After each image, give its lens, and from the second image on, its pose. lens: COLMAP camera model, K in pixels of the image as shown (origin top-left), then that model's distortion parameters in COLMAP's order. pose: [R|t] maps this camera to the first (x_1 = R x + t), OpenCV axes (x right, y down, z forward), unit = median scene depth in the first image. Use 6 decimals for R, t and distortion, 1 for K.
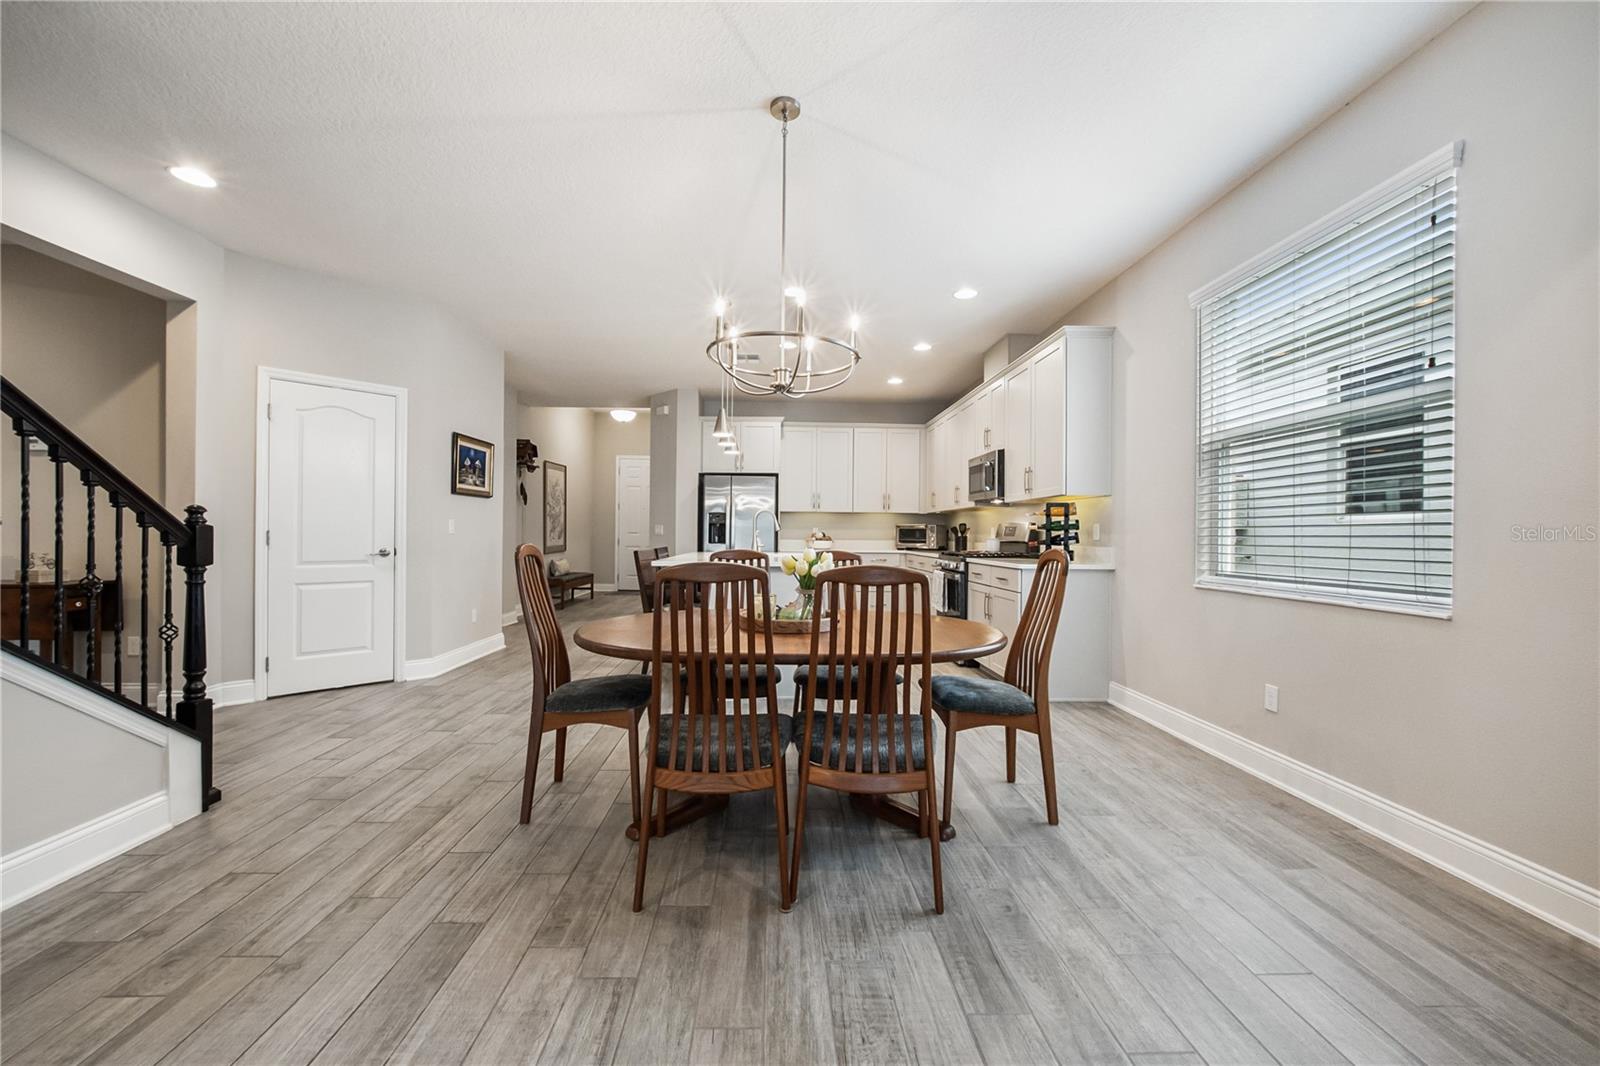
lens RADIAL K [[638.6, 0, 792.4], [0, 638.6, 537.5], [0, 0, 1]] dist [-0.016635, 0.006435]
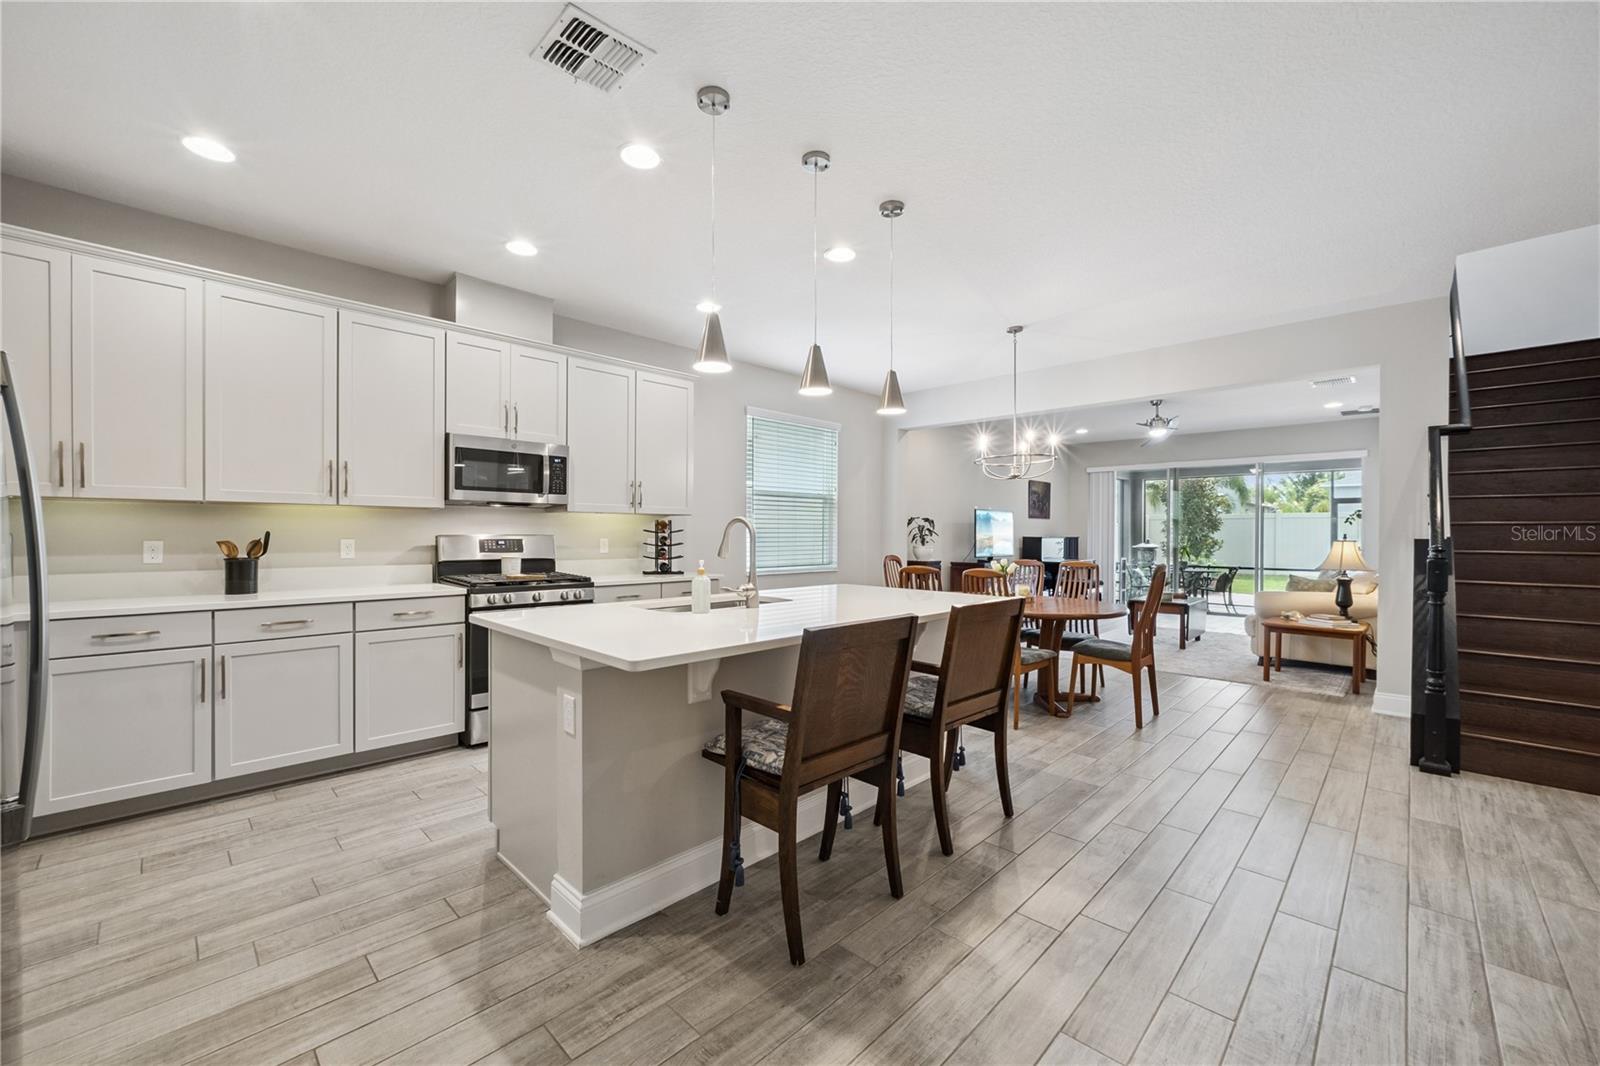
lens RADIAL K [[638.6, 0, 787.6], [0, 638.6, 537.1], [0, 0, 1]] dist [-0.016635, 0.006435]
pose [[-0.684258, -0.017287, 0.729035, -0.385116], [-0.008031, 0.999837, 0.016171, -0.031501], [-0.729195, 0.005210, -0.684286, 1.144814]]
